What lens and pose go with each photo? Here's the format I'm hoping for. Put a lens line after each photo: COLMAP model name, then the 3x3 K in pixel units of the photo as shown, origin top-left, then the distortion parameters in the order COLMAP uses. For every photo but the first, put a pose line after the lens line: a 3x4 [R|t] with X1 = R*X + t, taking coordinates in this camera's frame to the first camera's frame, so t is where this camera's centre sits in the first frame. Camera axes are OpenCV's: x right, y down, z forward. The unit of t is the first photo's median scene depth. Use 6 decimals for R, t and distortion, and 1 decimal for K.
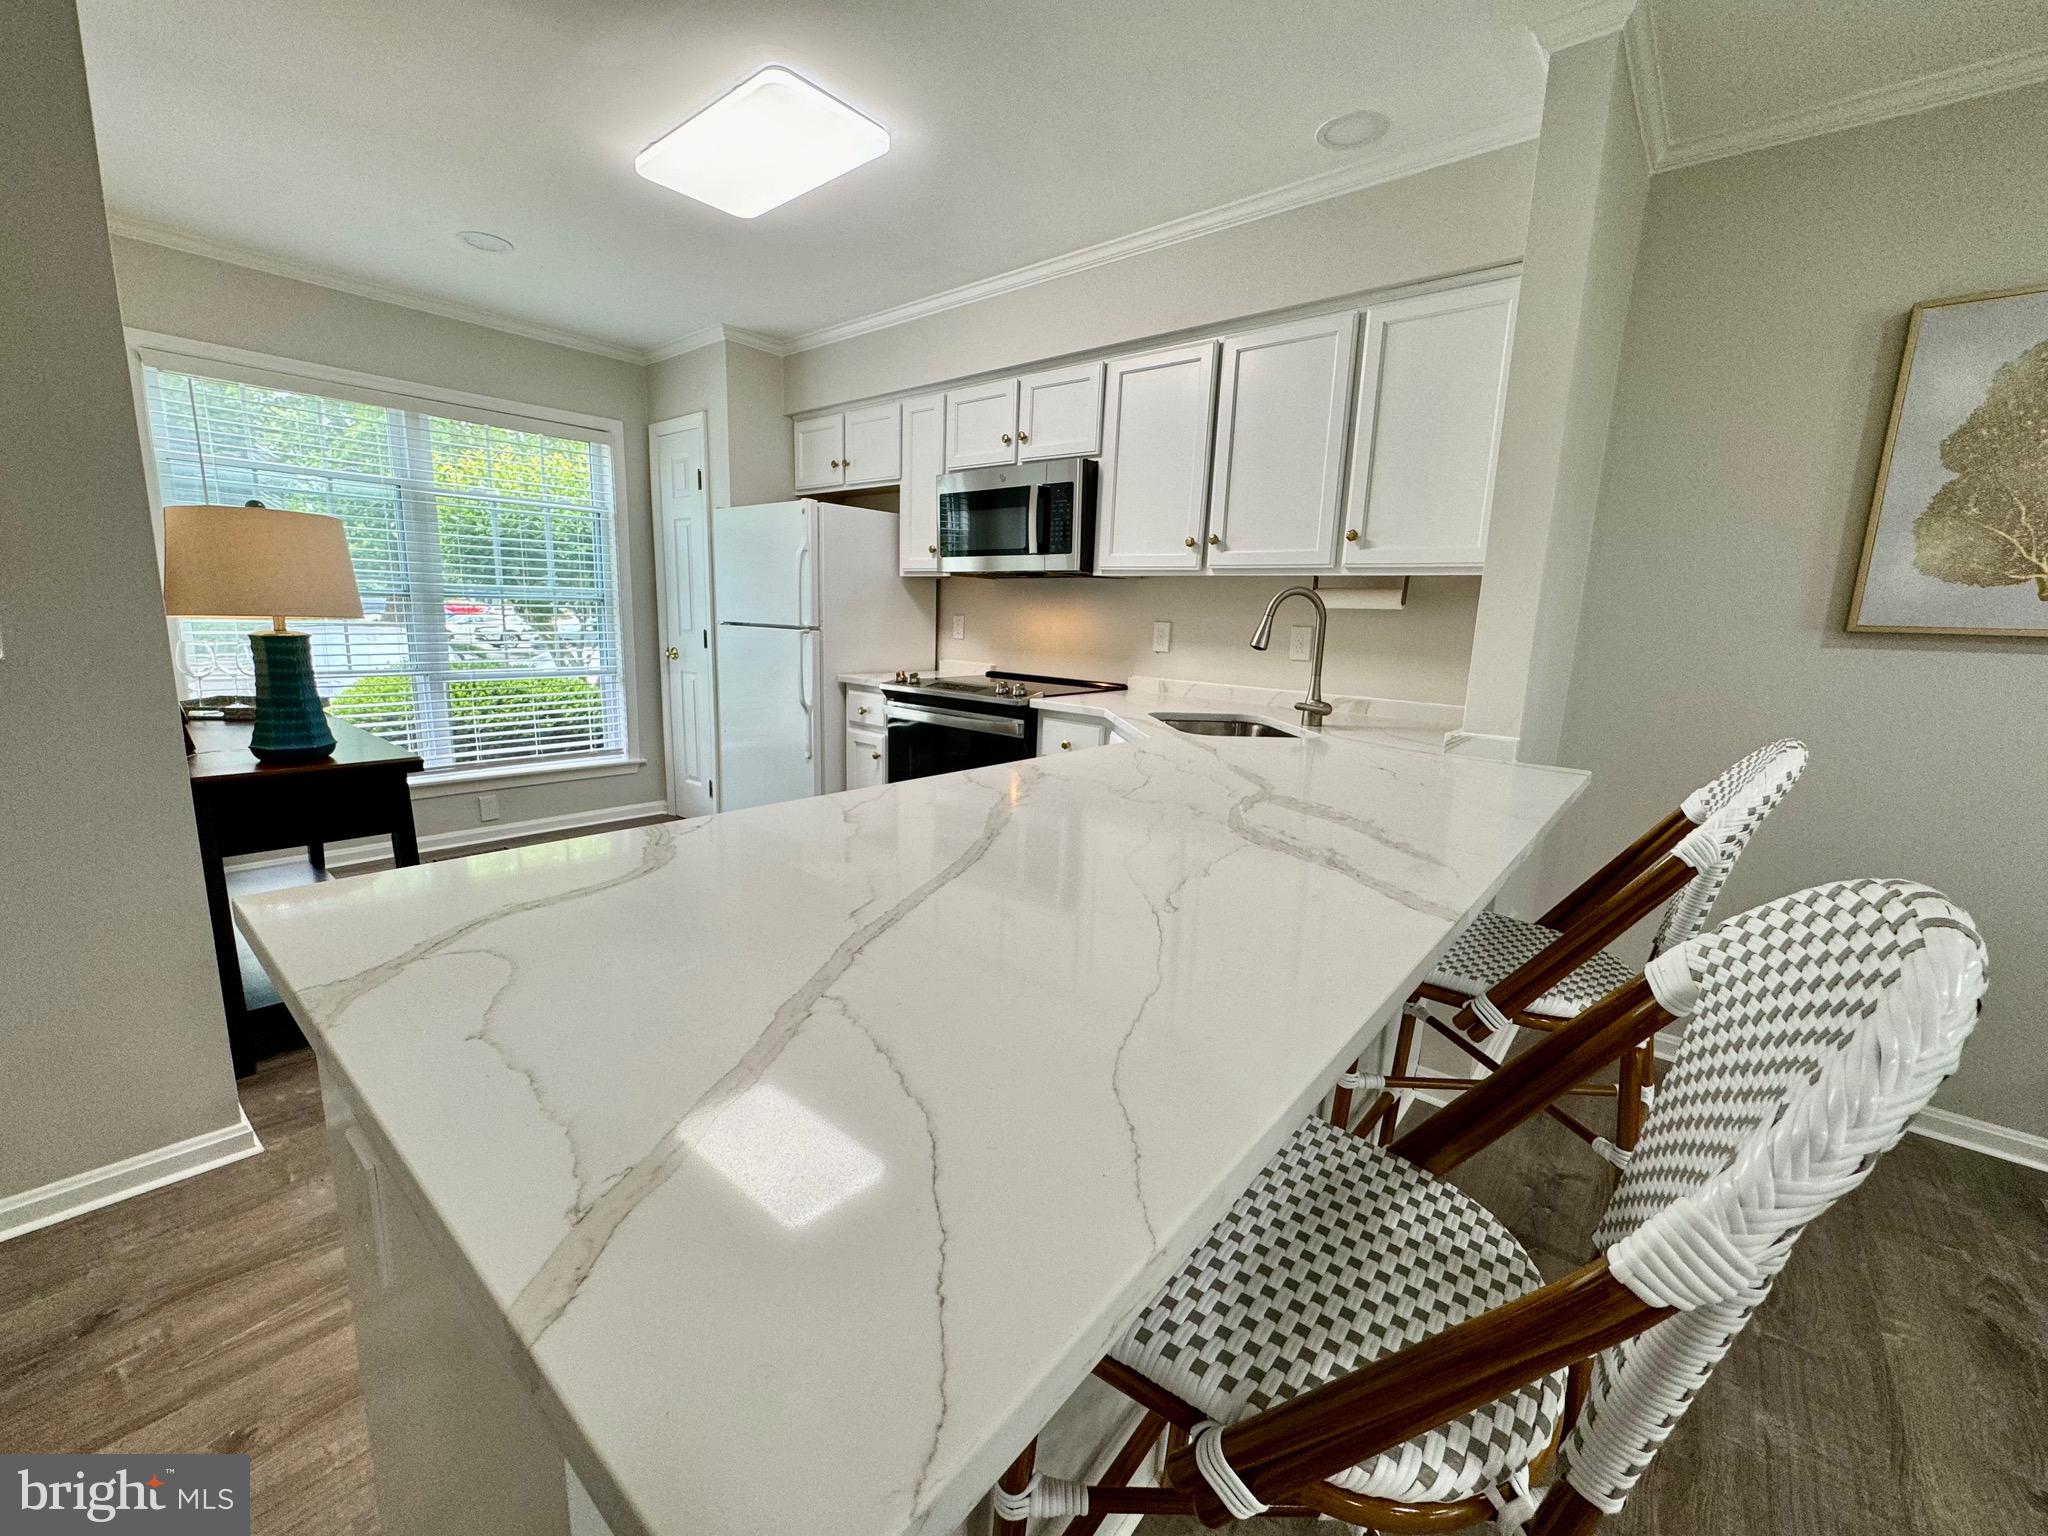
lens RADIAL K [[818.3, 0, 1022.6], [0, 818.3, 766.3], [0, 0, 1]] dist [-0.002762, 0.000529]
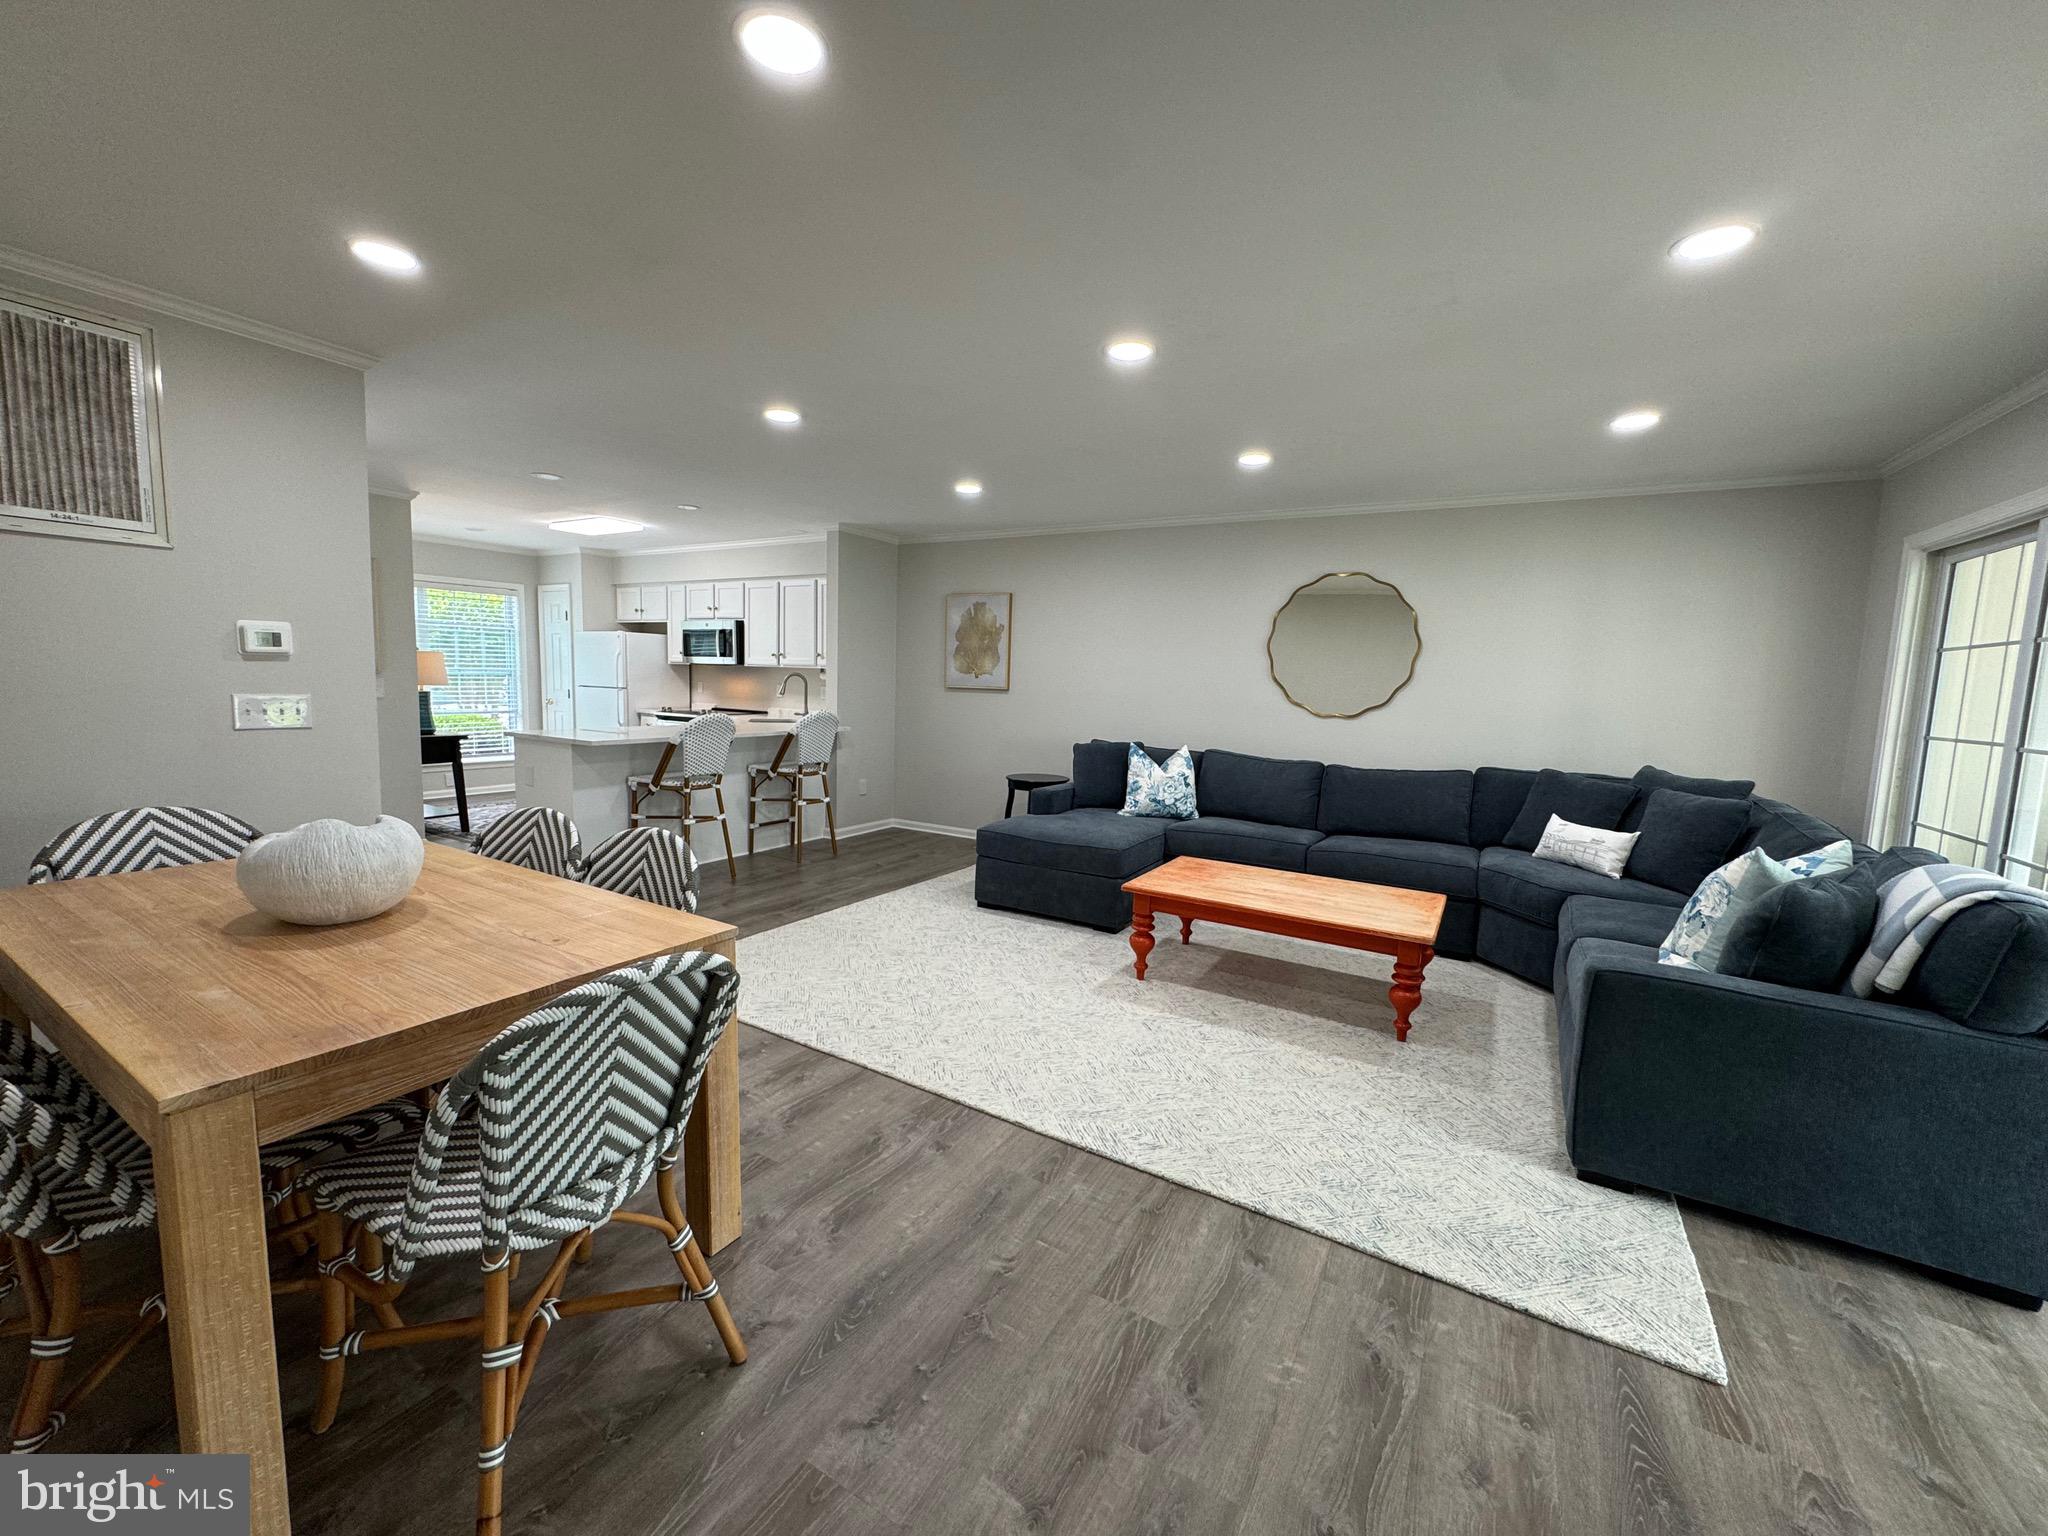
lens RADIAL K [[818.3, 0, 1021.7], [0, 818.3, 768.3], [0, 0, 1]] dist [-0.002762, 0.000529]
pose [[0.986909, -0.021645, 0.159818, 0.523473], [0.032386, 0.997365, -0.064916, 0.263189], [-0.157992, 0.069242, 0.985010, -1.555543]]
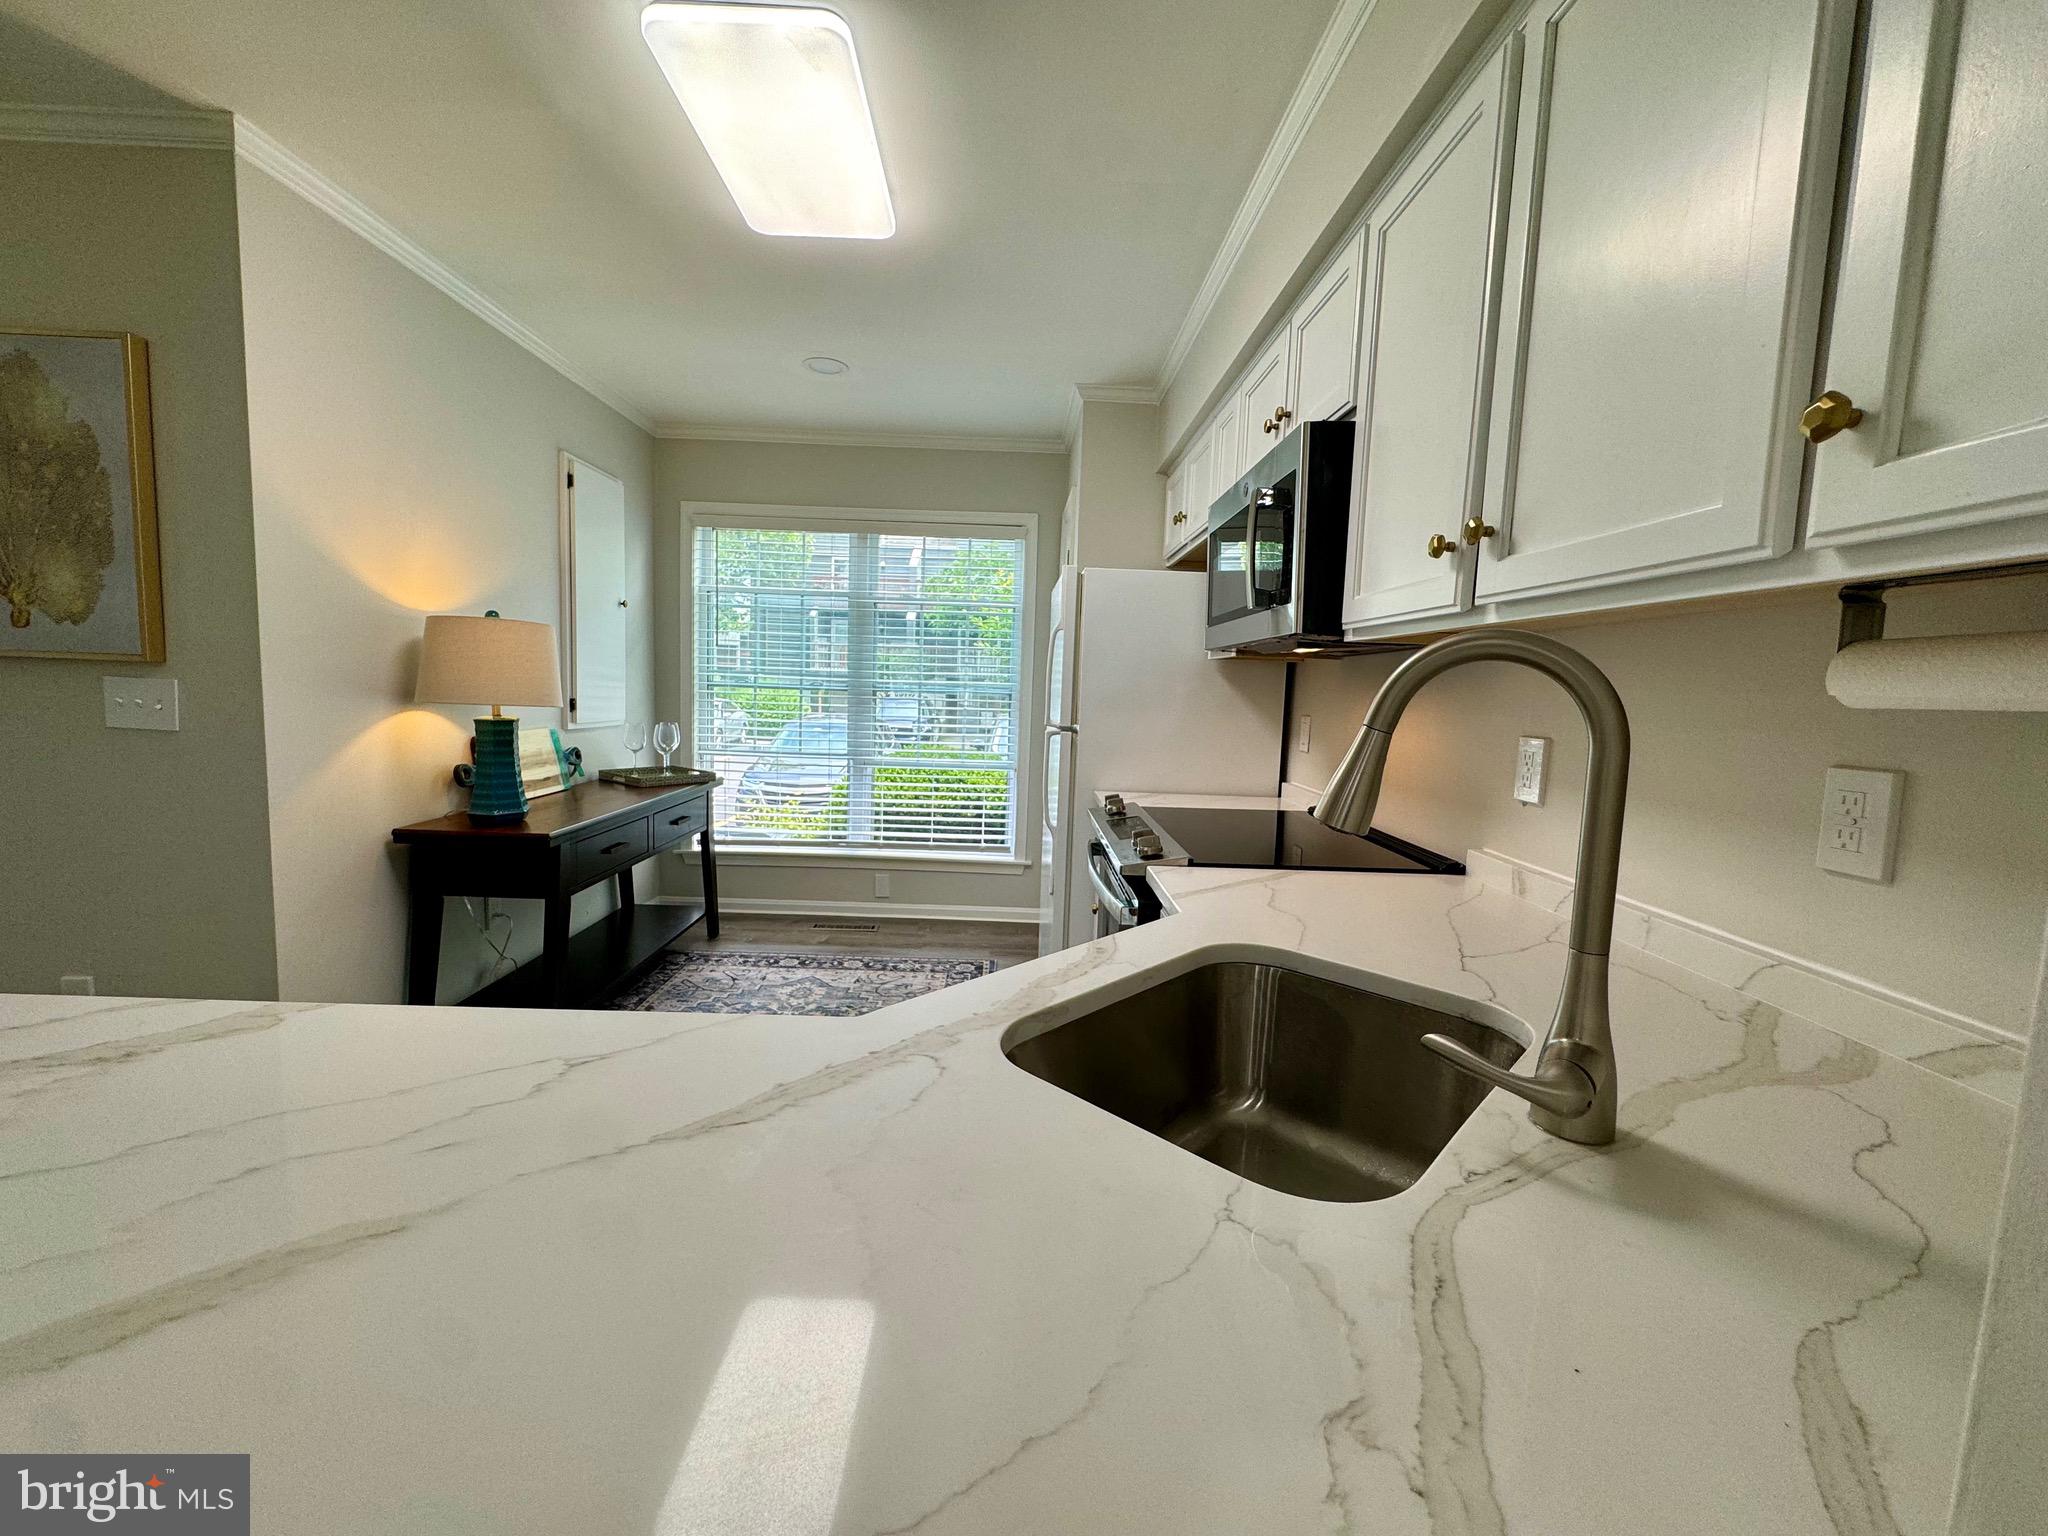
lens RADIAL K [[818.3, 0, 1024.7], [0, 818.3, 767.3], [0, 0, 1]] dist [-0.002762, 0.000529]
pose [[0.656441, 0.064556, -0.751610, 0.355921], [-0.153107, 0.986997, -0.048947, -0.105711], [0.738677, 0.147207, 0.657789, 0.555407]]
